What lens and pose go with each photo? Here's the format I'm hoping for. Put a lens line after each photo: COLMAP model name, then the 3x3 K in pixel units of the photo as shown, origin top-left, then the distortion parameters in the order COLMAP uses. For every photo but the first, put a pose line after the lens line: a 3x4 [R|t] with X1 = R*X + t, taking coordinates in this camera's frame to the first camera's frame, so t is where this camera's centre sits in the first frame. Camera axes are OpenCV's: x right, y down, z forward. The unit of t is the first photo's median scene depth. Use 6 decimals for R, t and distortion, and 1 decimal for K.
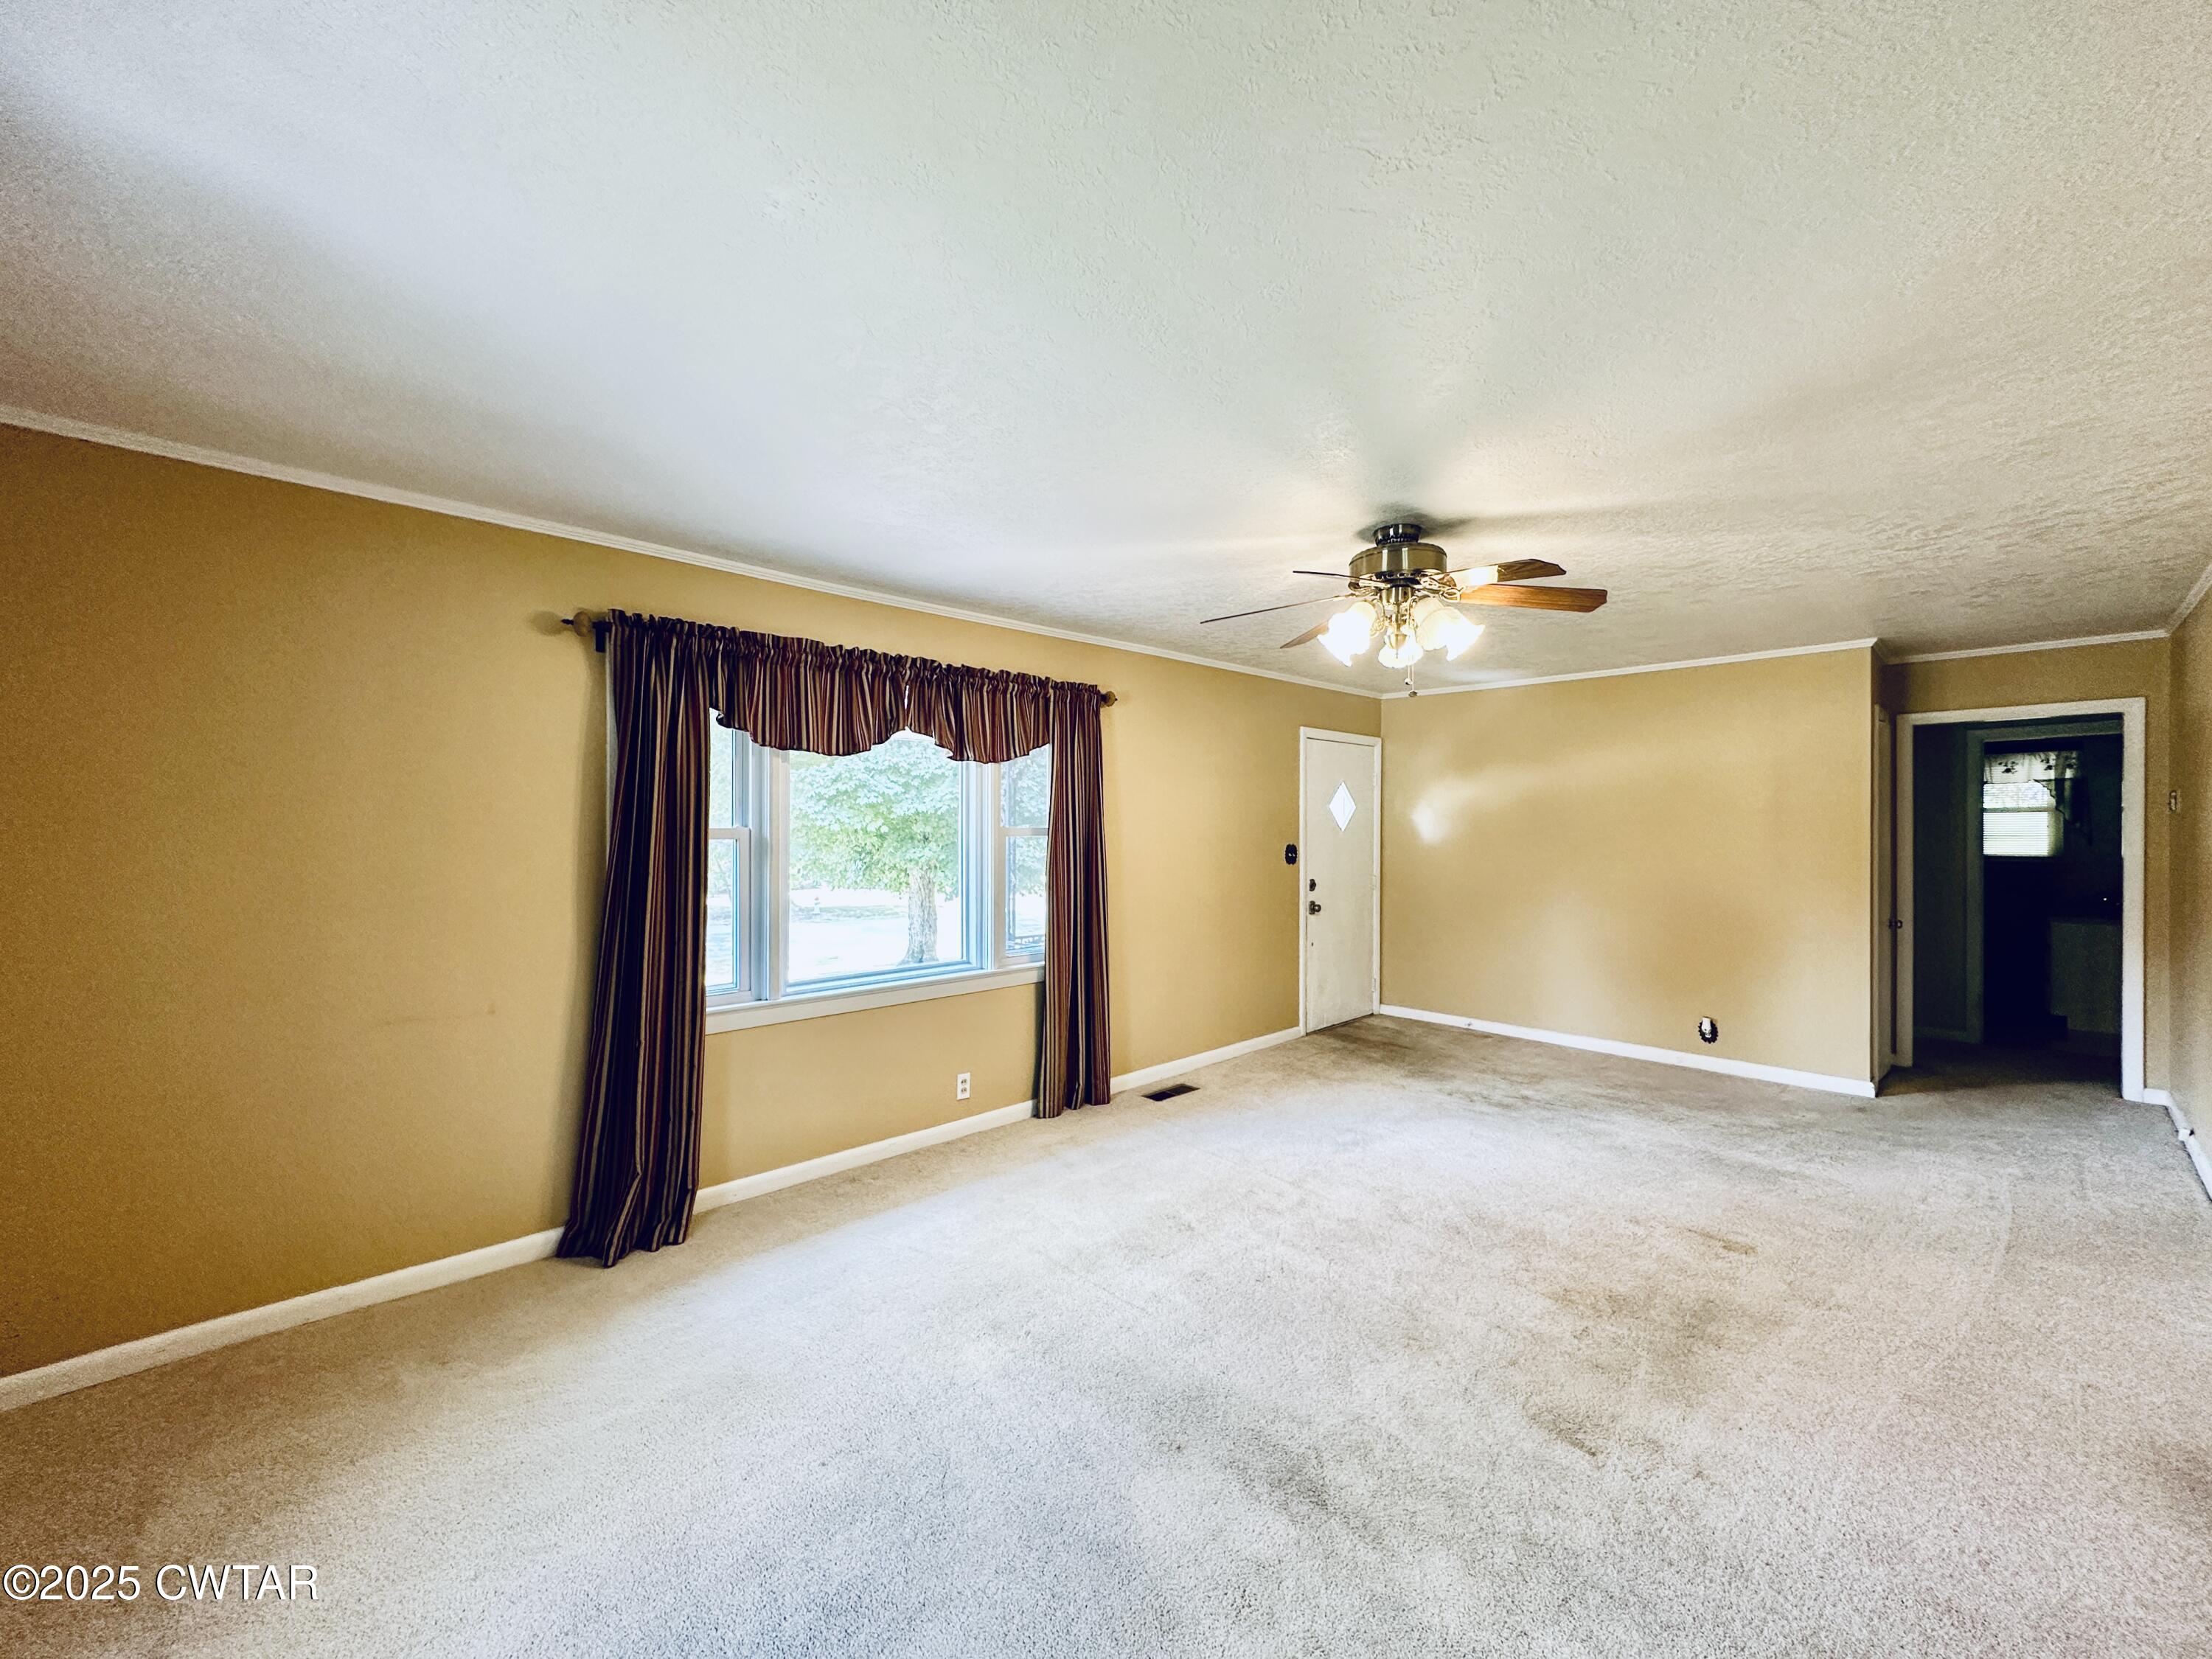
lens RADIAL K [[893.8, 0, 1117.2], [0, 893.8, 827.9], [0, 0, 1]] dist [0.009460, -0.000064]
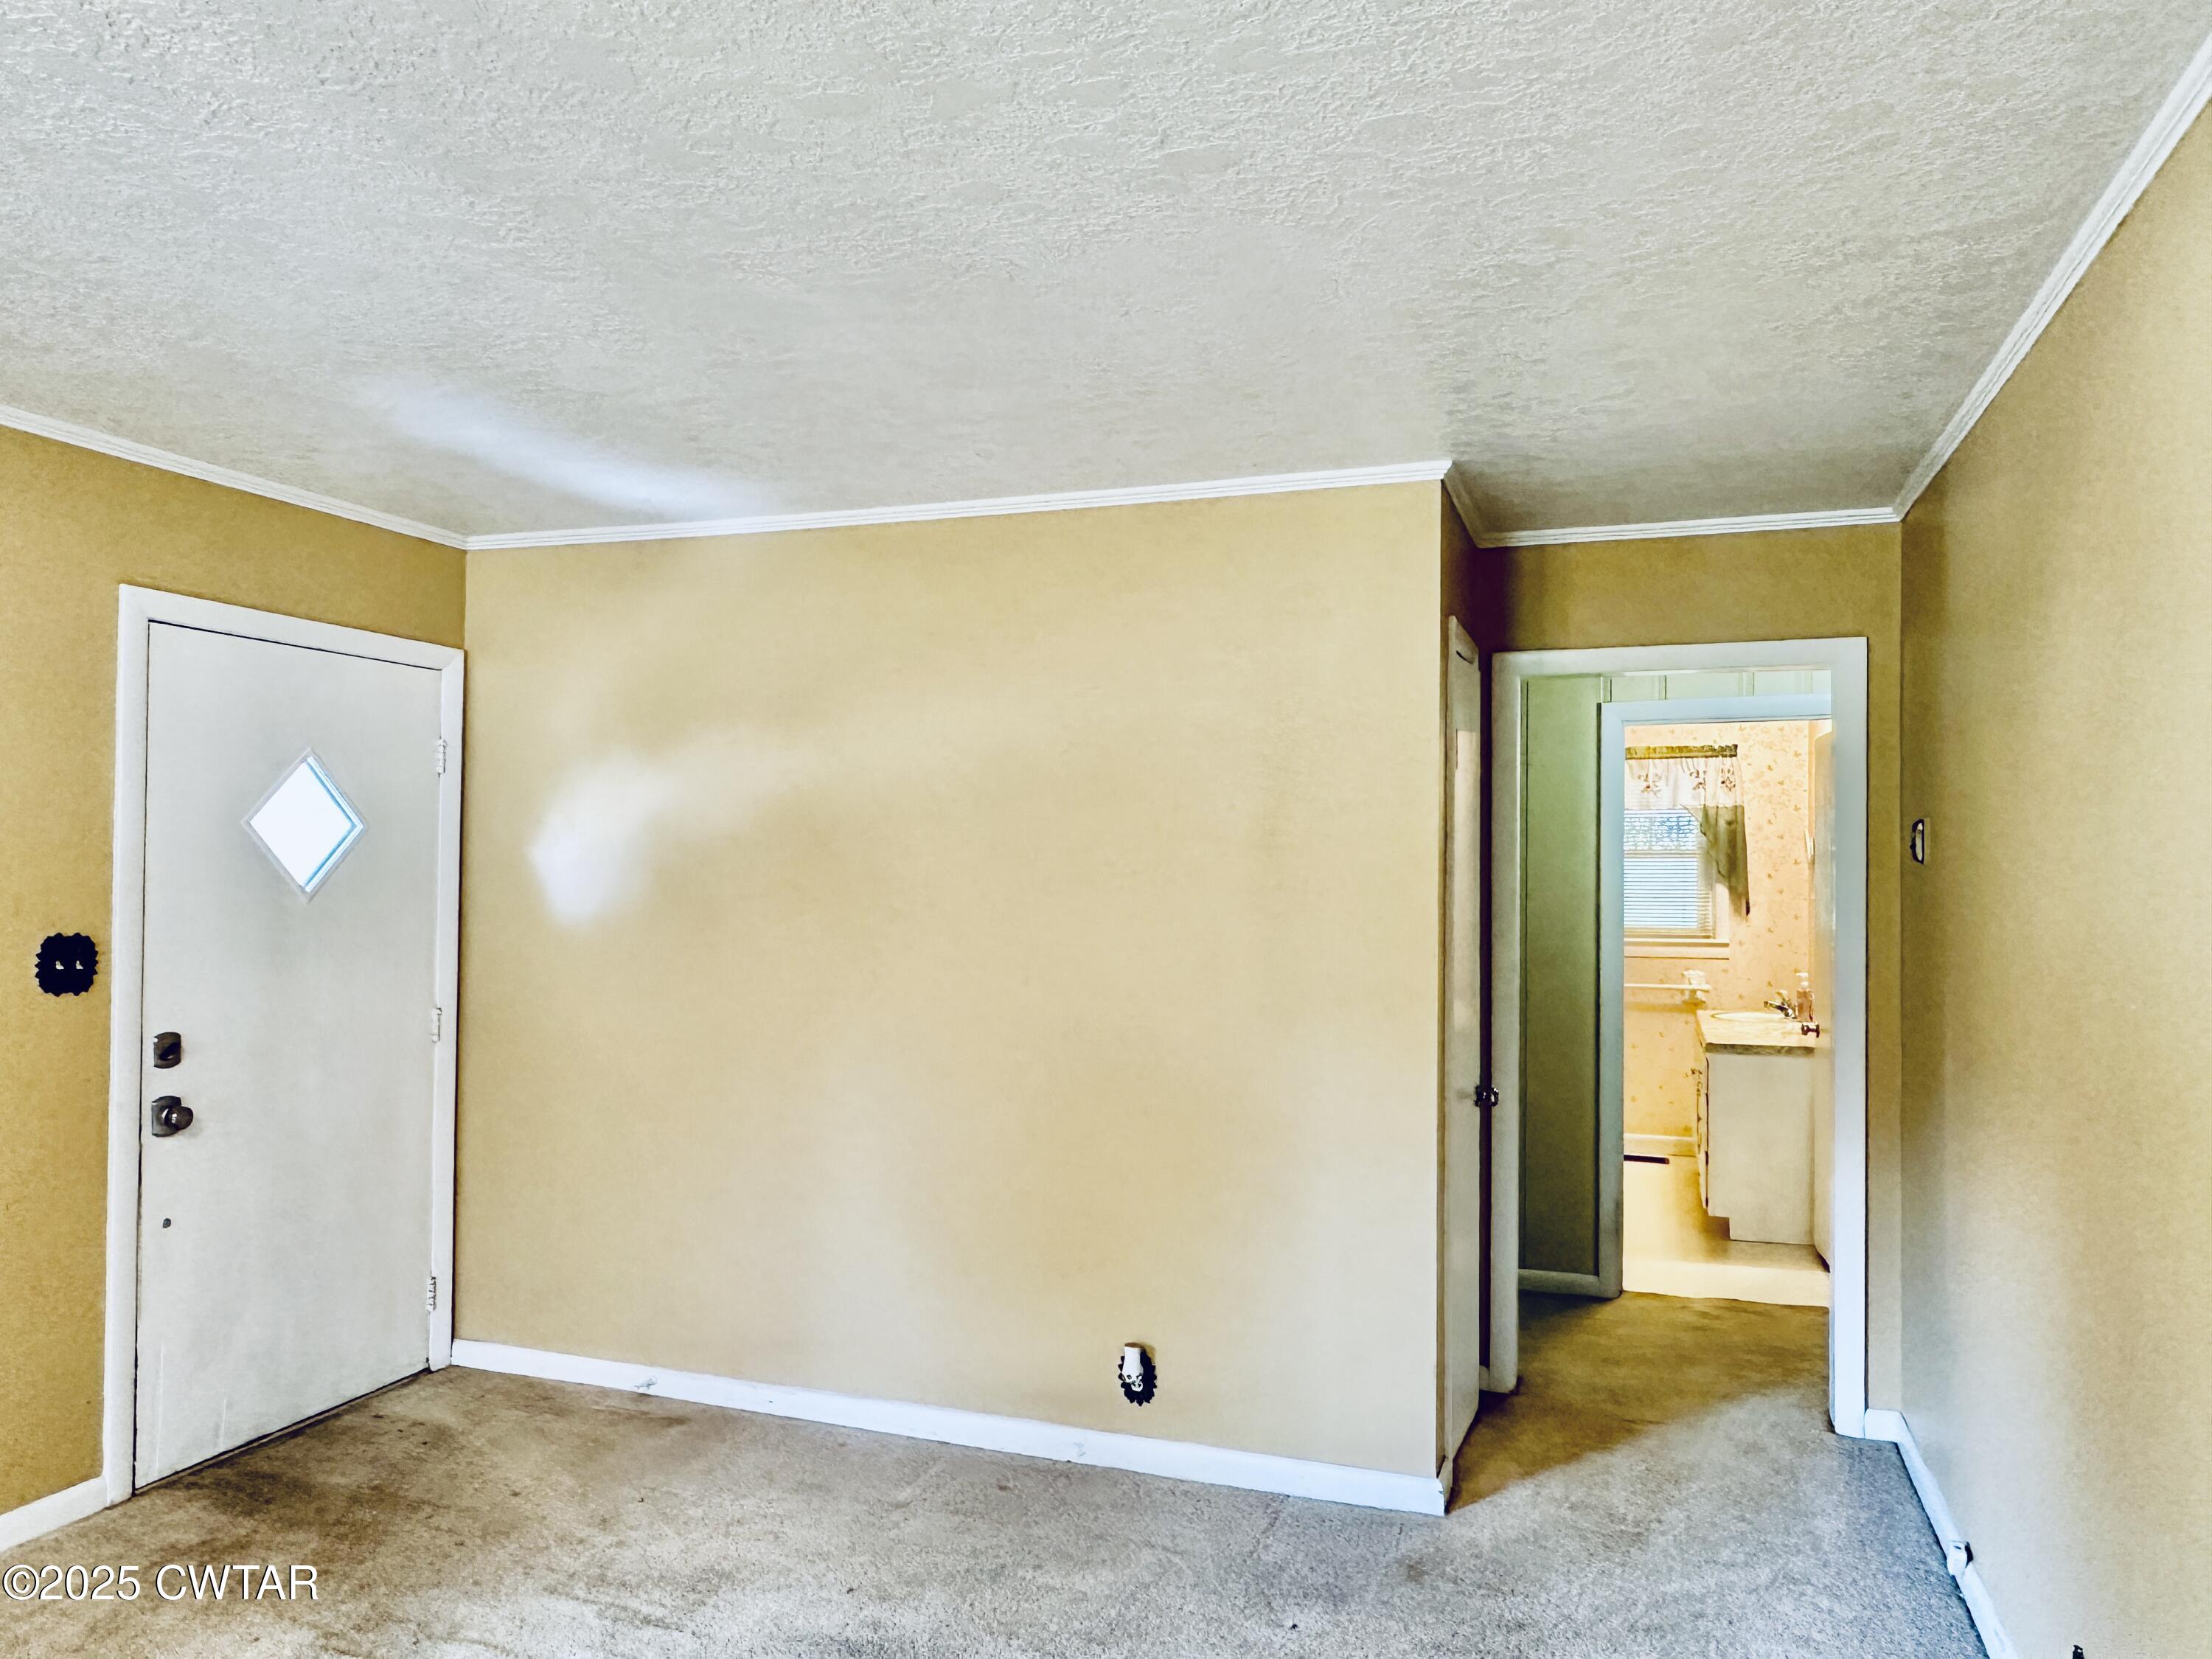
lens RADIAL K [[1577.5, 0, 1102.3], [0, 1577.5, 845.0], [0, 0, 1]] dist [0.012482, -0.003625]
pose [[0.898202, 0.013719, 0.439368, 0.310187], [-0.007106, 0.999835, -0.016693, -0.007869], [-0.439525, 0.011871, 0.898152, 0.336663]]
